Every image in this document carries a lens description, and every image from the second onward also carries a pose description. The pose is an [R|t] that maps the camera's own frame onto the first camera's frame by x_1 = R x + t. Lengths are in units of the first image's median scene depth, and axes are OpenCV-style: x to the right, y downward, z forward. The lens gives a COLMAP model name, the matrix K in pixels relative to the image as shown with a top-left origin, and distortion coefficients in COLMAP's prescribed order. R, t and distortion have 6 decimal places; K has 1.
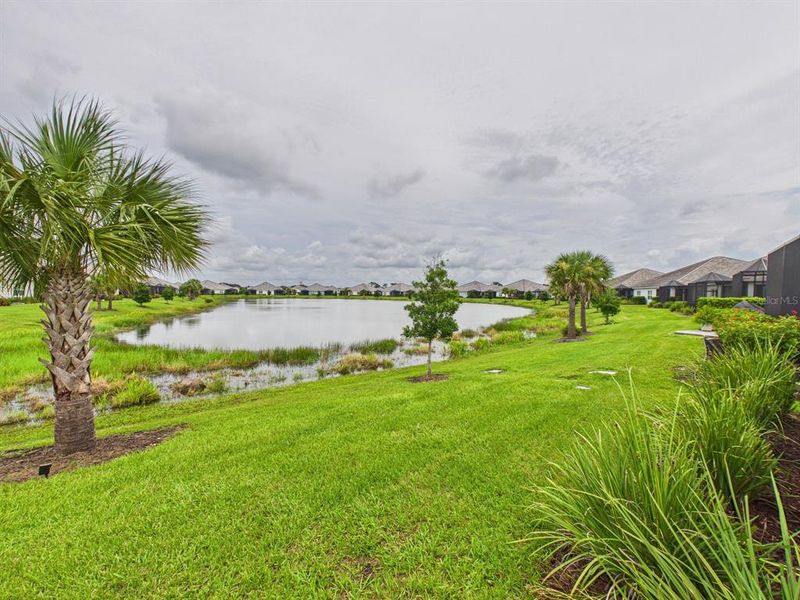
lens RADIAL K [[322.4, 0, 400.2], [0, 322.4, 304.4], [0, 0, 1]] dist [0.000245, 0.000606]
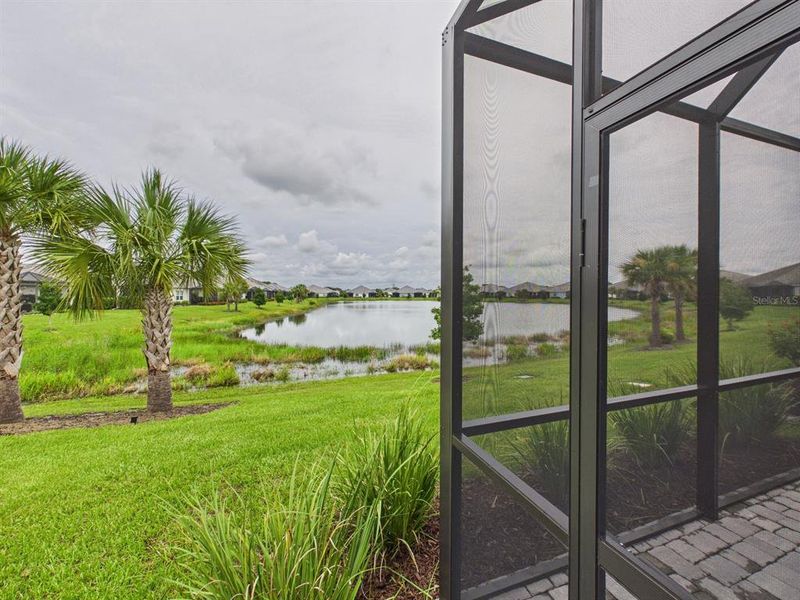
lens RADIAL K [[322.4, 0, 399.6], [0, 322.4, 296.1], [0, 0, 1]] dist [0.000245, 0.000606]
pose [[0.959813, -0.009945, -0.280464, 0.046151], [0.001448, 0.999534, -0.030487, -0.001432], [0.280637, 0.028856, 0.959380, -0.010263]]
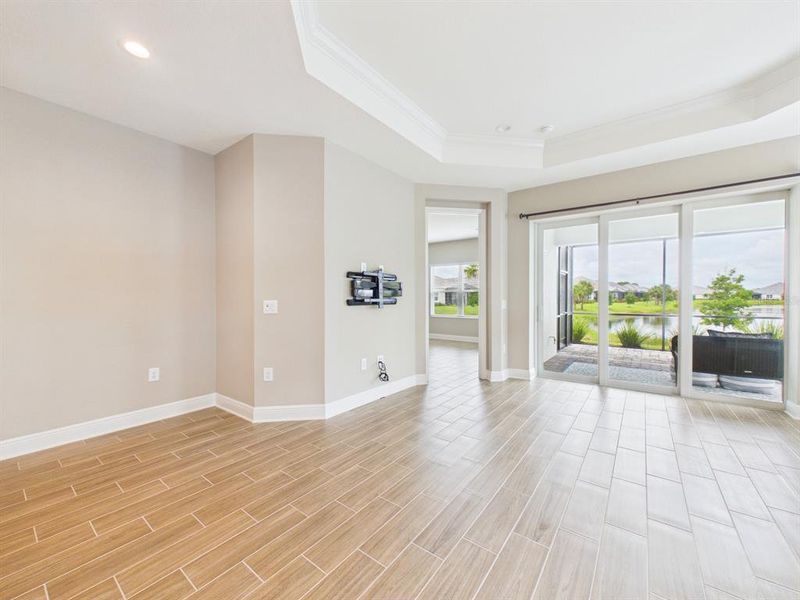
lens RADIAL K [[322.4, 0, 399.9], [0, 322.4, 298.3], [0, 0, 1]] dist [0.000245, 0.000606]
pose [[0.278183, -0.007086, -0.960502, 0.221632], [-0.027580, 0.999502, -0.015362, 0.009458], [0.960132, 0.030764, 0.277849, -0.148996]]
